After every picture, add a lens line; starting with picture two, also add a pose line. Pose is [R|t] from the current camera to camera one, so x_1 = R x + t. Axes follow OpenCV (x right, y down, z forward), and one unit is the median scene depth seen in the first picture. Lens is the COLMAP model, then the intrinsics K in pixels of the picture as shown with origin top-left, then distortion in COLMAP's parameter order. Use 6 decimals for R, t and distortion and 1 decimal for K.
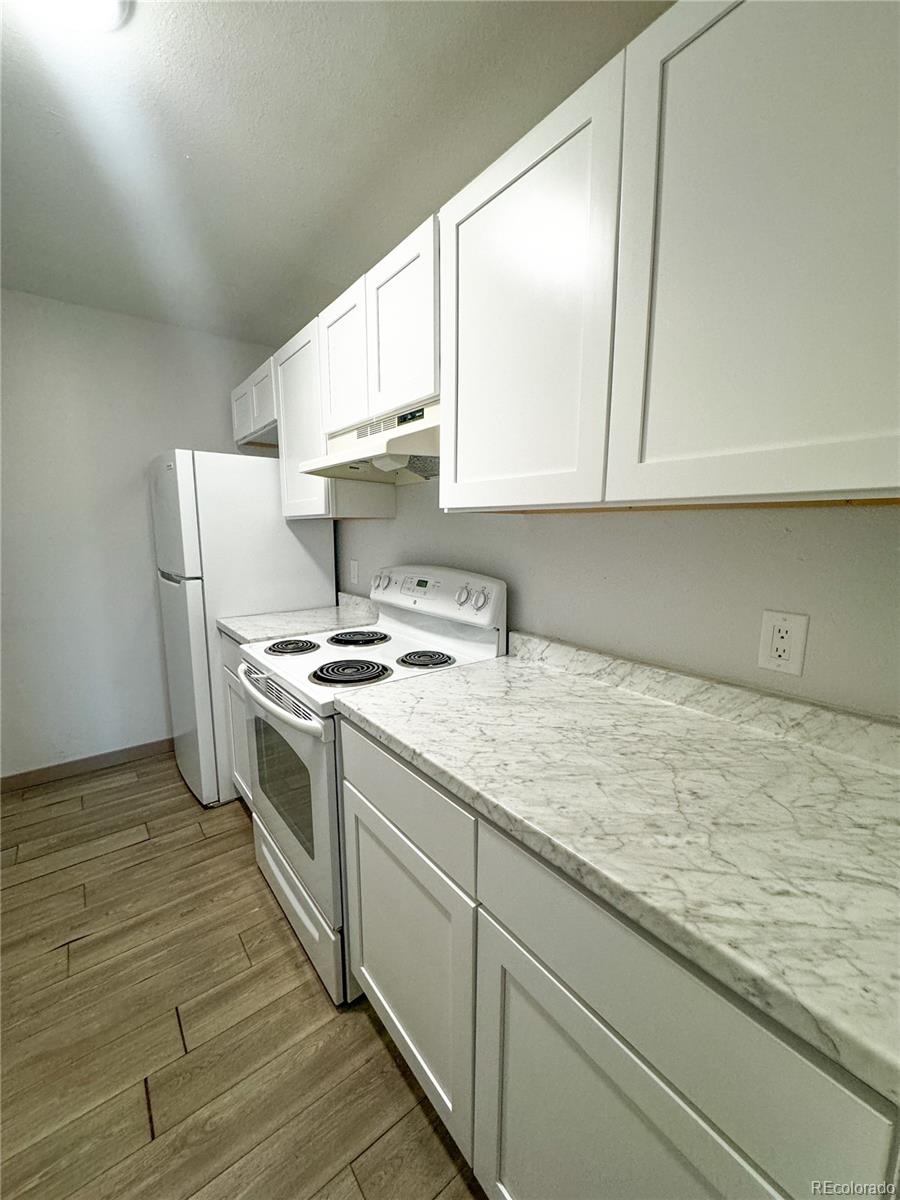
lens RADIAL K [[479.7, 0, 451.8], [0, 479.7, 602.0], [0, 0, 1]] dist [-0.001704, -0.000084]
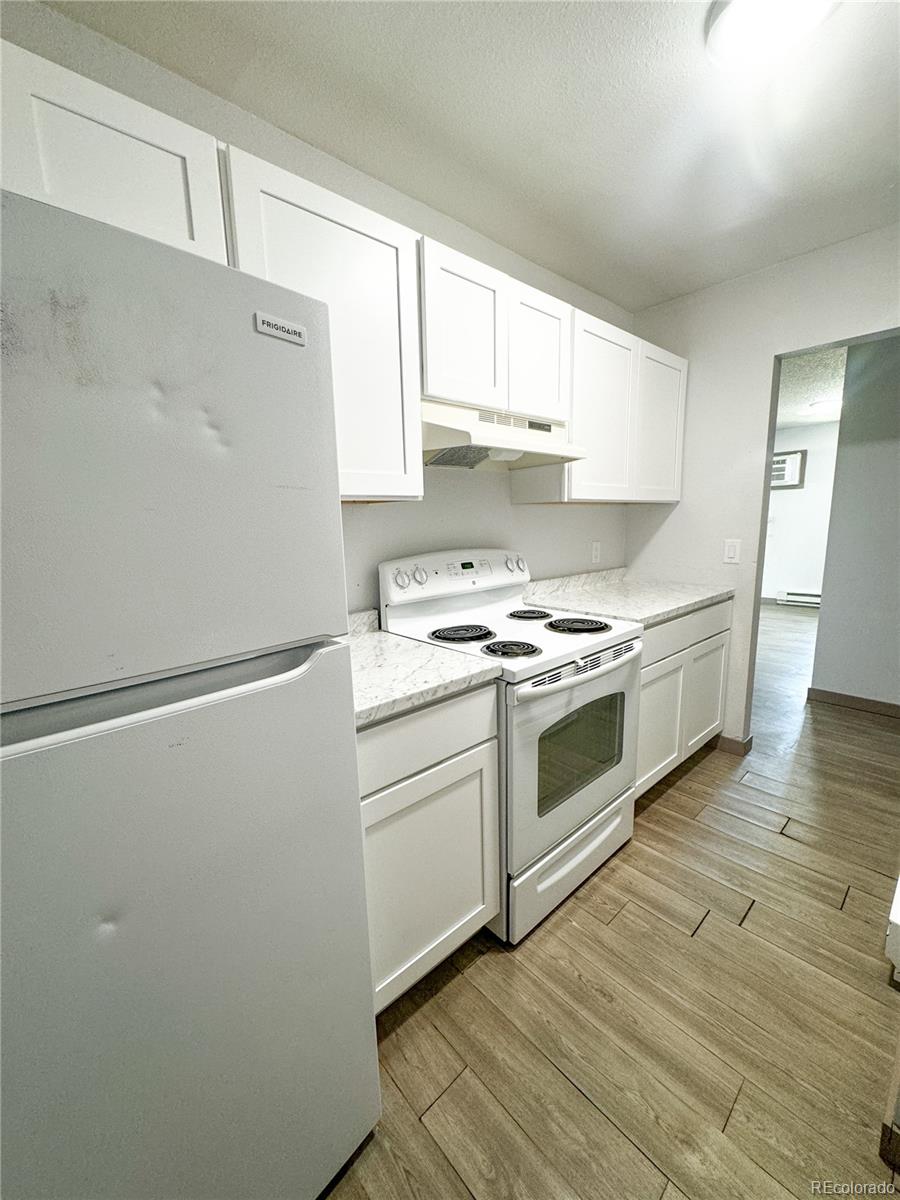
lens RADIAL K [[479.7, 0, 451.8], [0, 479.7, 602.0], [0, 0, 1]] dist [-0.001704, -0.000084]
pose [[-0.077320, -0.169132, 0.982556, -1.394650], [0.177244, 0.967476, 0.180484, -0.197152], [-0.981125, 0.188107, -0.044828, 1.350362]]
